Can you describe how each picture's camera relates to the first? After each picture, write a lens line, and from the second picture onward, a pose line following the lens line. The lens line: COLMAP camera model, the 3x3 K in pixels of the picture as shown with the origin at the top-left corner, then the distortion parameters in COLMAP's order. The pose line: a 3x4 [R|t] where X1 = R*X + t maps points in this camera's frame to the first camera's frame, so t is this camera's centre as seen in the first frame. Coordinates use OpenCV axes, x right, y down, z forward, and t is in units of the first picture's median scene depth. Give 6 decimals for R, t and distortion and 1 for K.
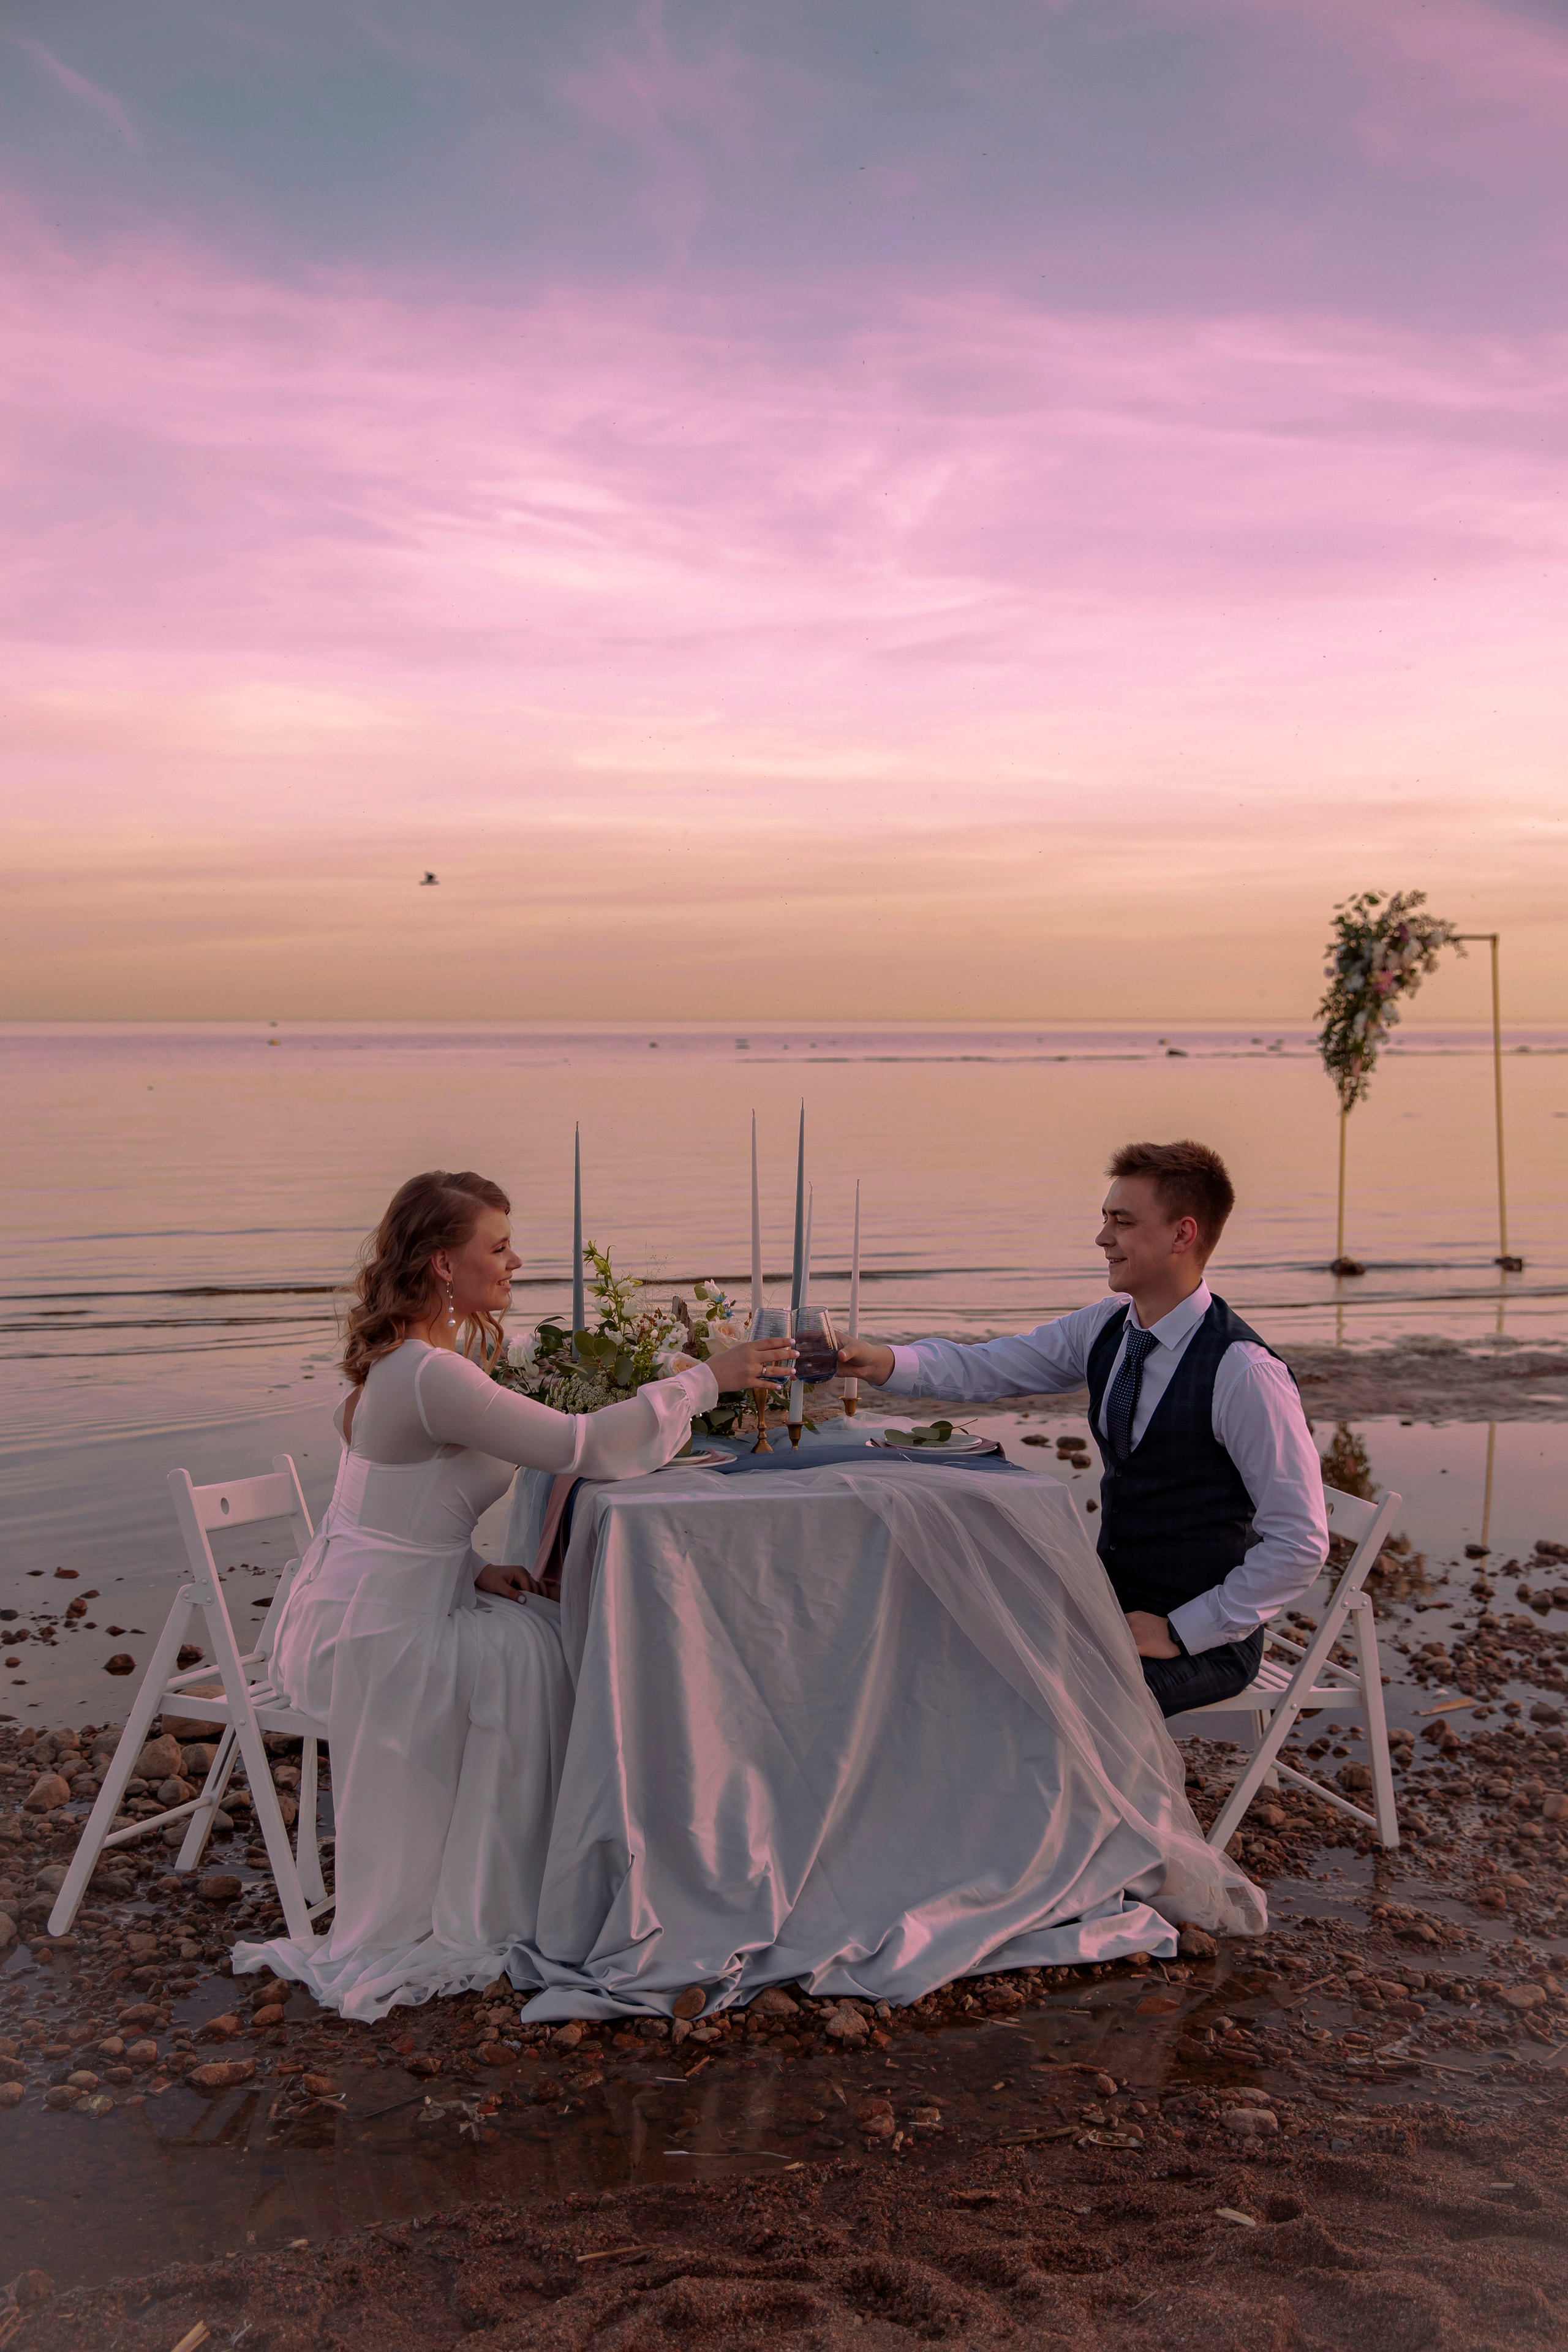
lens RADIAL K [[2265.9, 0, 800.8], [0, 2265.9, 1170.7], [0, 0, 1]] dist [-0.009873, 0.000000]
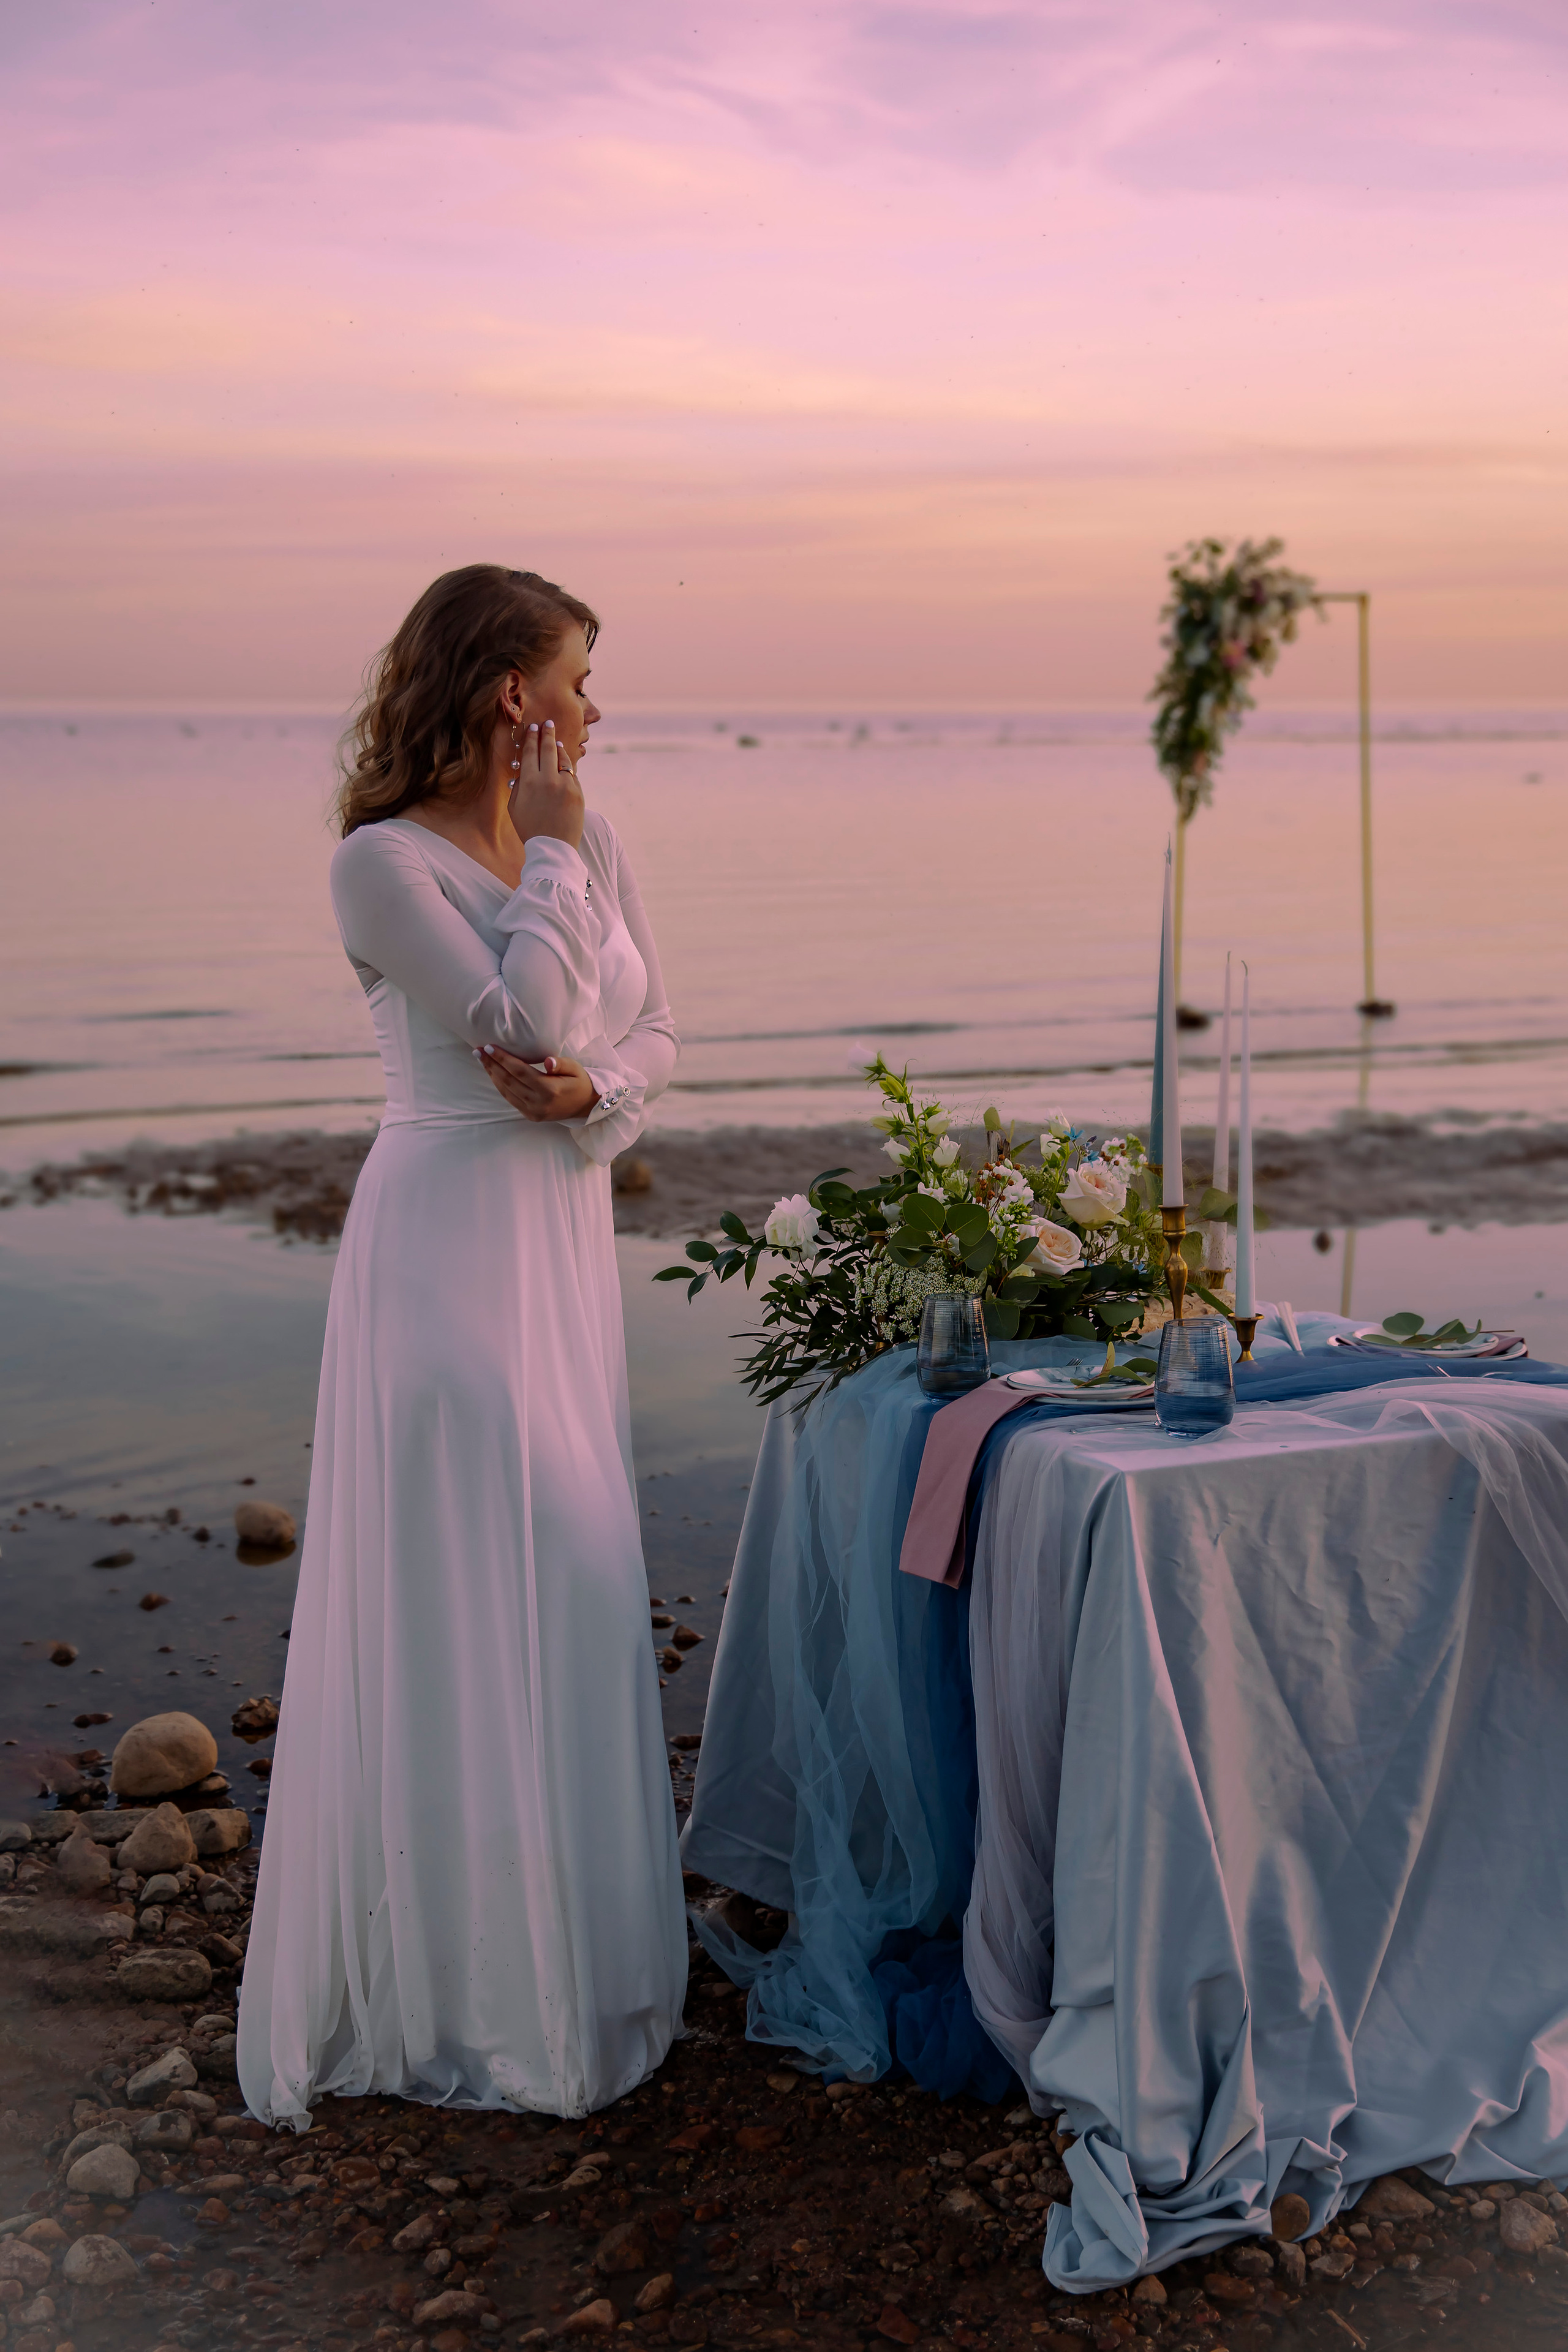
lens RADIAL K [[2810.5, 0, 773.8], [0, 2810.5, 1156.4], [0, 0, 1]] dist [0.030801, 0.000000]
pose [[0.984357, -0.026803, 0.174136, -0.296679], [0.010263, 0.995405, 0.095199, -0.018753], [-0.175887, -0.091923, 0.980109, 0.218108]]
